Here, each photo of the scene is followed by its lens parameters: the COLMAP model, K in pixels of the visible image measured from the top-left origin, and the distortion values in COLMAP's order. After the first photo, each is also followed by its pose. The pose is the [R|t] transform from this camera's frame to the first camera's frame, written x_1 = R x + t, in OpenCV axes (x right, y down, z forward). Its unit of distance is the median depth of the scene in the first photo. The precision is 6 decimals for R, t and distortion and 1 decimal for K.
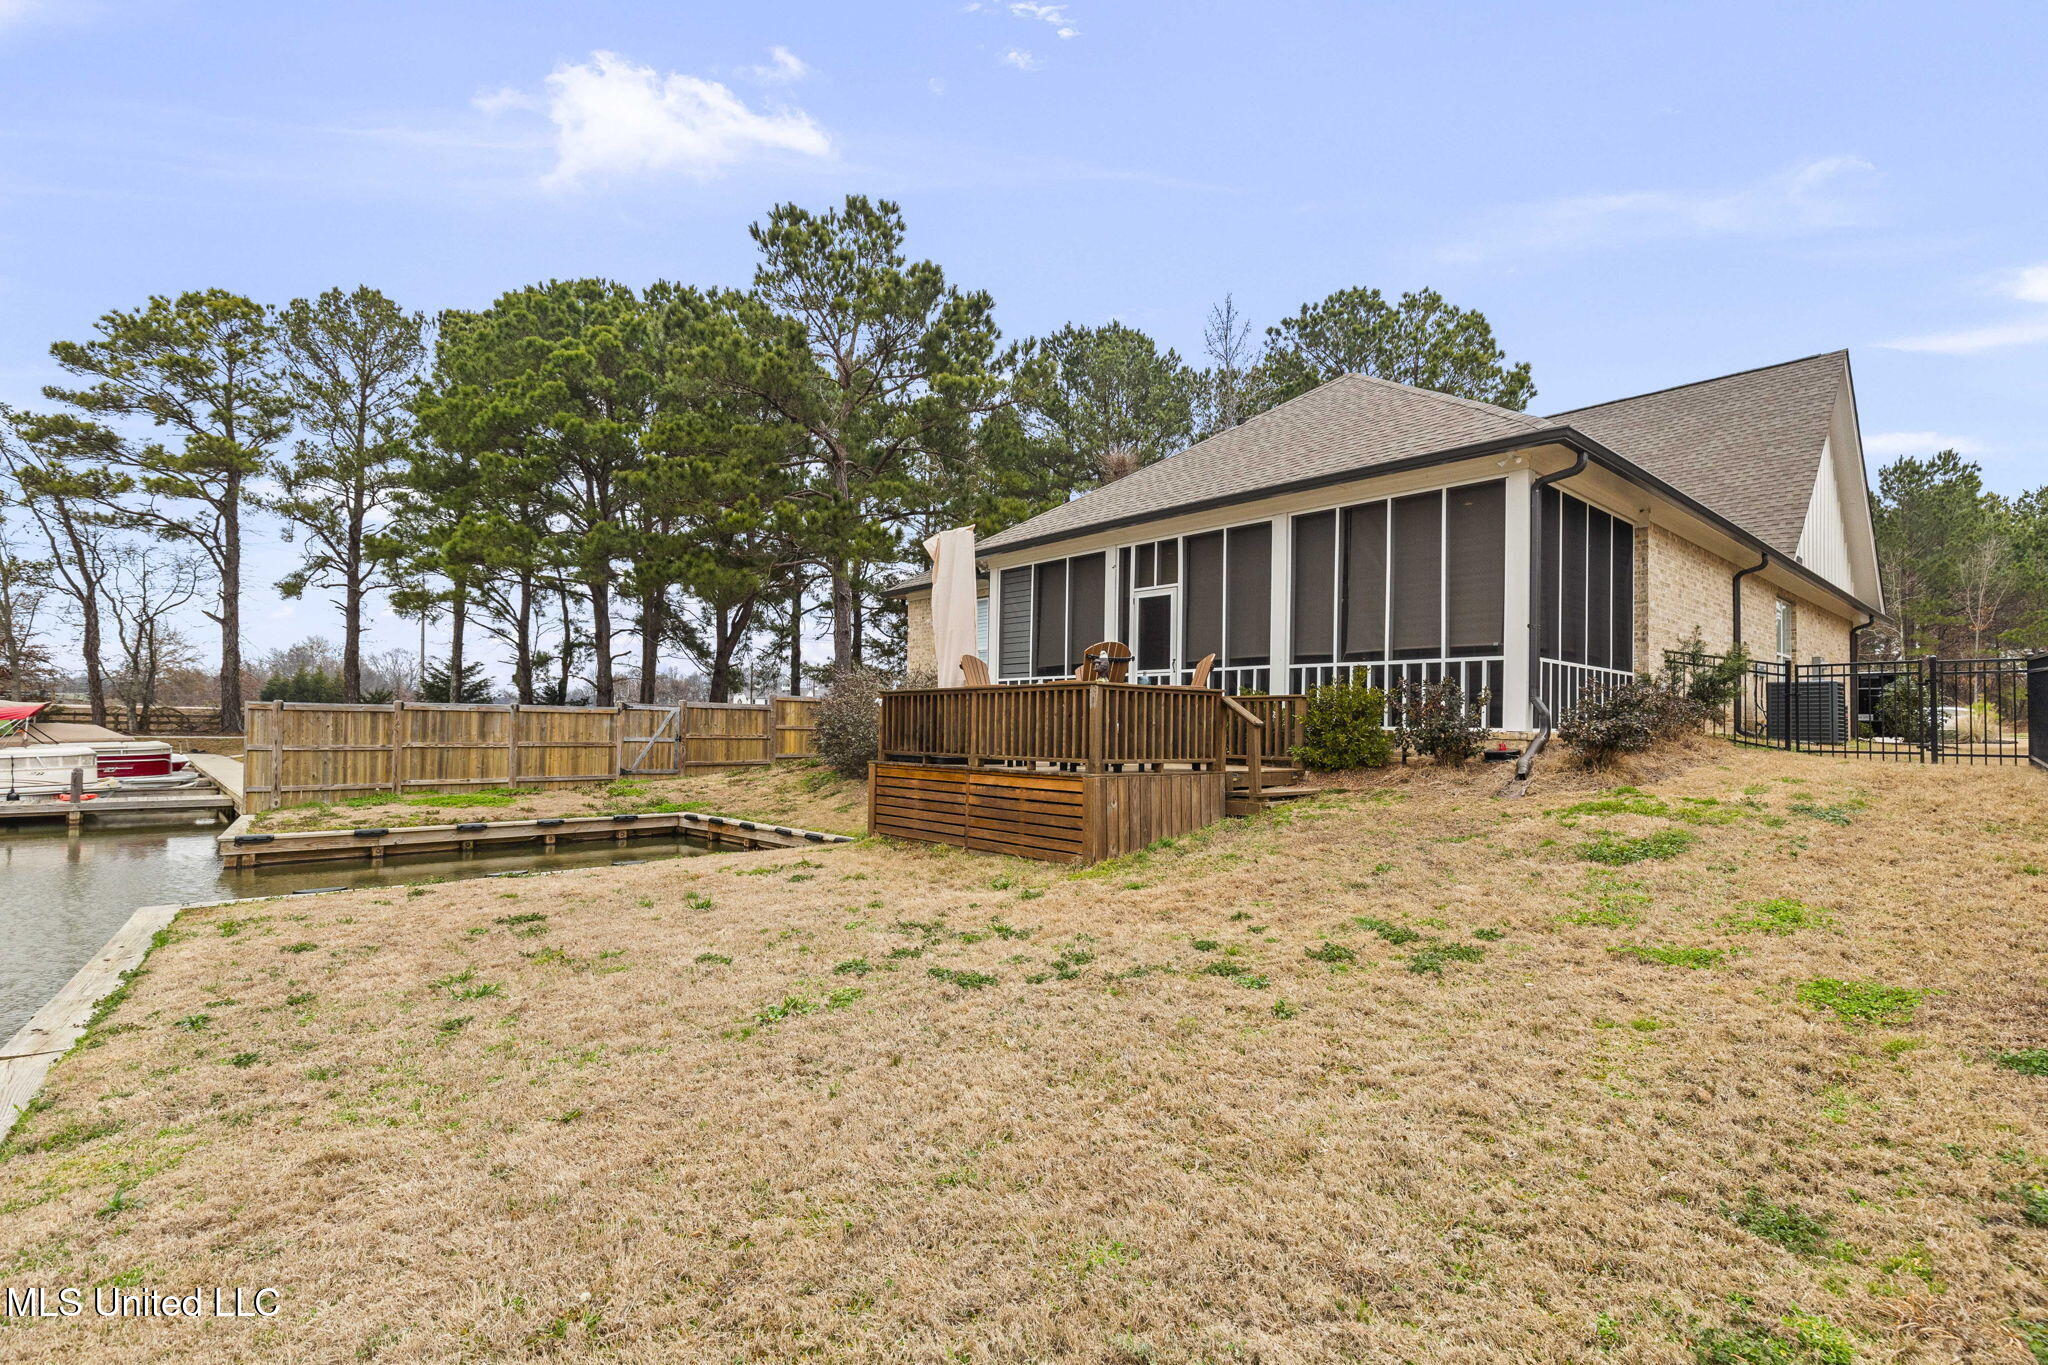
lens RADIAL K [[945.2, 0, 1018.6], [0, 945.2, 728.0], [0, 0, 1]] dist [-0.000866, 0.000024]
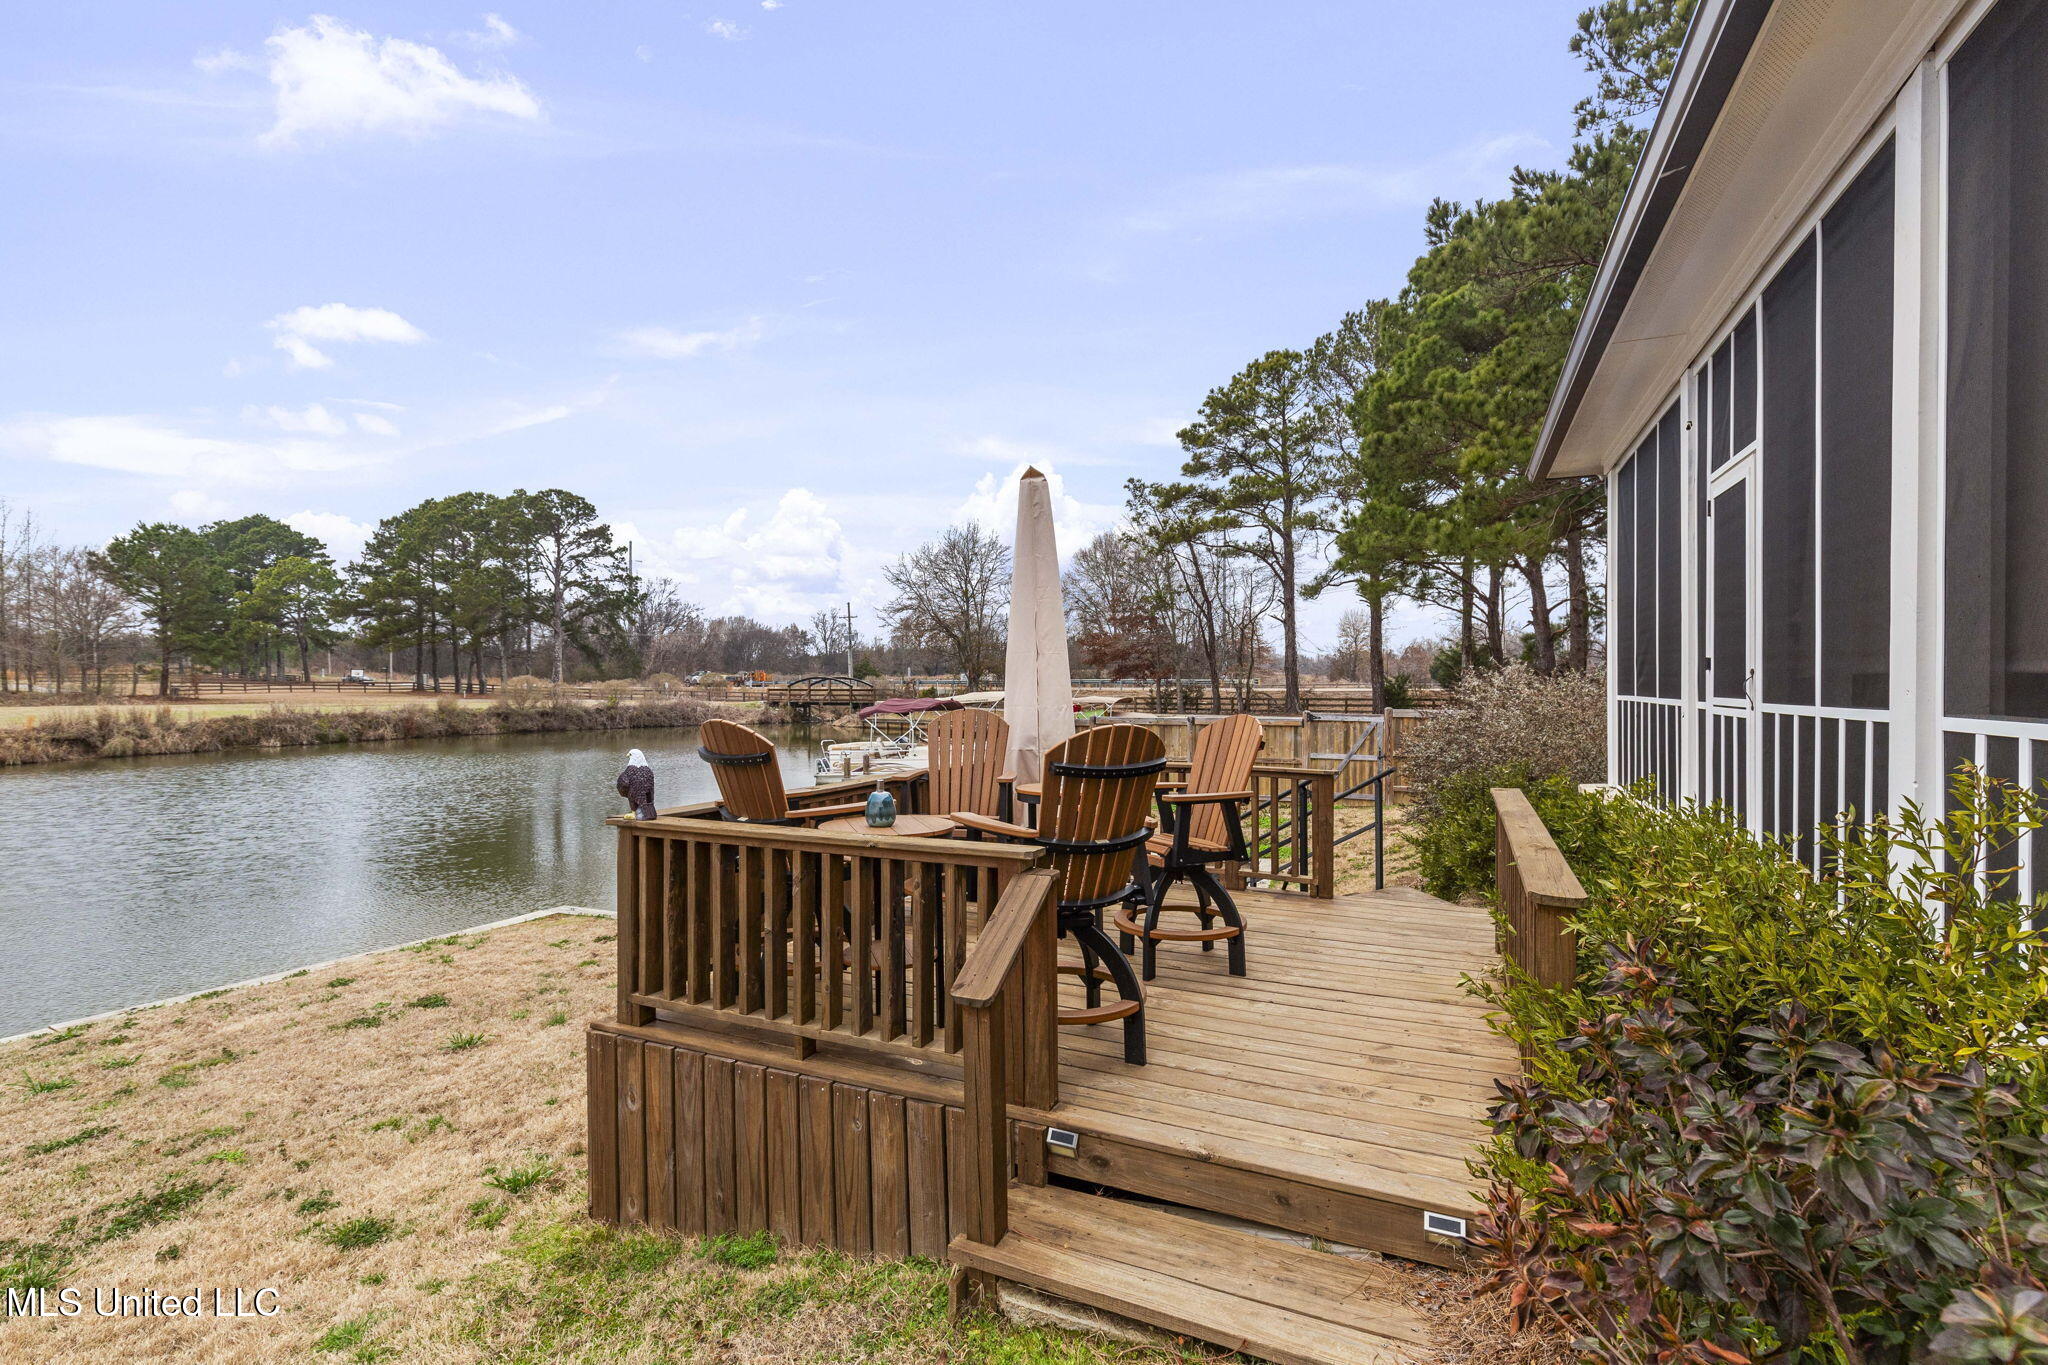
lens RADIAL K [[935.7, 0, 1017.0], [0, 935.7, 679.4], [0, 0, 1]] dist [0.003571, 0.000484]
pose [[0.410382, -0.019952, -0.911695, 0.346195], [0.009153, 0.999800, -0.017759, -0.063831], [0.911868, -0.001057, 0.410483, 0.596551]]
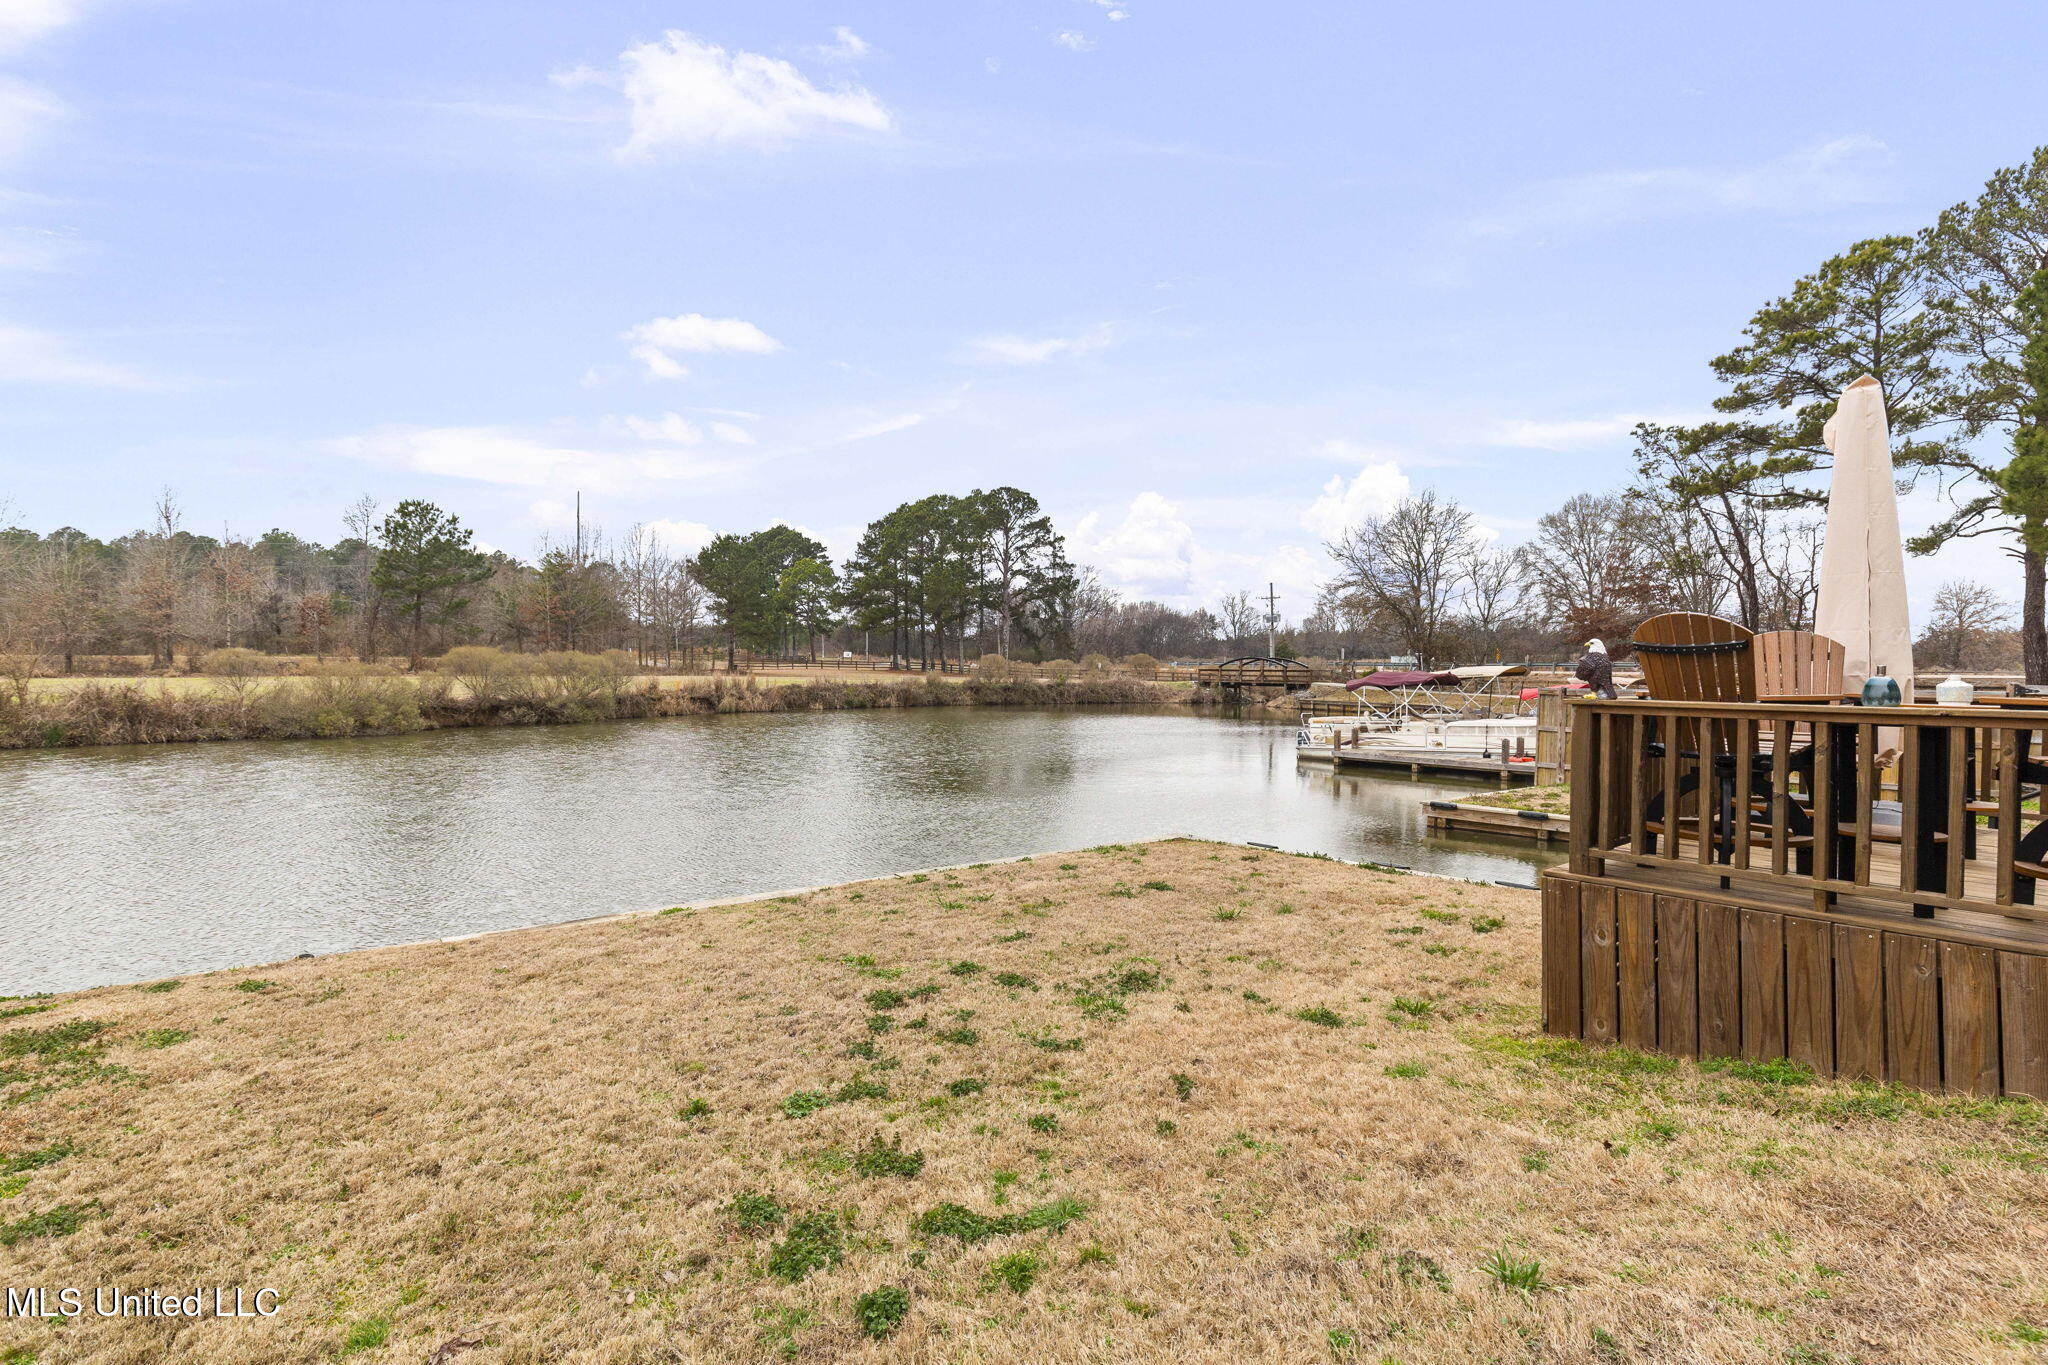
lens RADIAL K [[945.4, 0, 1004.9], [0, 945.4, 688.8], [0, 0, 1]] dist [0.004135, -0.000040]
pose [[-0.005569, 0.006439, -0.999964, 0.370574], [-0.006579, 0.999957, 0.006476, -0.033537], [0.999963, 0.006615, -0.005526, 0.412591]]
